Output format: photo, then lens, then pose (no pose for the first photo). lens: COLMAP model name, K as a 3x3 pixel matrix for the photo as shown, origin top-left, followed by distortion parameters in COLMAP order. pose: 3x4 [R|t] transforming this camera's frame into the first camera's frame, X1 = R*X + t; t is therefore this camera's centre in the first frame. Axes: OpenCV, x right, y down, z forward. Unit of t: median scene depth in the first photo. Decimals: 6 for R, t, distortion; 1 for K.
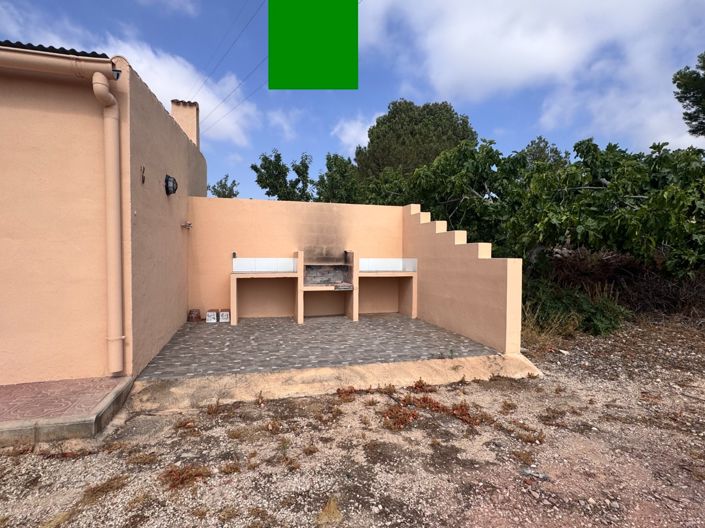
lens RADIAL K [[370.3, 0, 352.5], [0, 370.3, 264.0], [0, 0, 1]] dist [-0.000088, 0.000006]
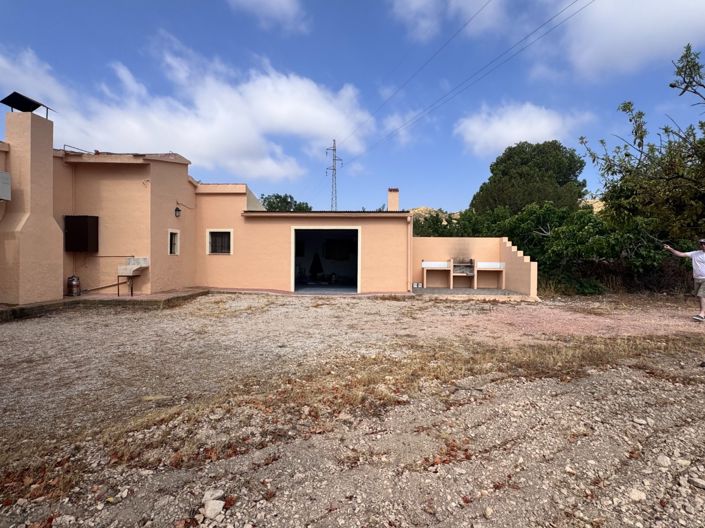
lens RADIAL K [[370.3, 0, 352.5], [0, 370.3, 264.0], [0, 0, 1]] dist [-0.000088, 0.000006]
pose [[0.945811, 0.004397, -0.324689, 0.031763], [-0.010148, 0.999820, -0.016023, 0.041526], [0.324560, 0.018450, 0.945685, -1.450332]]
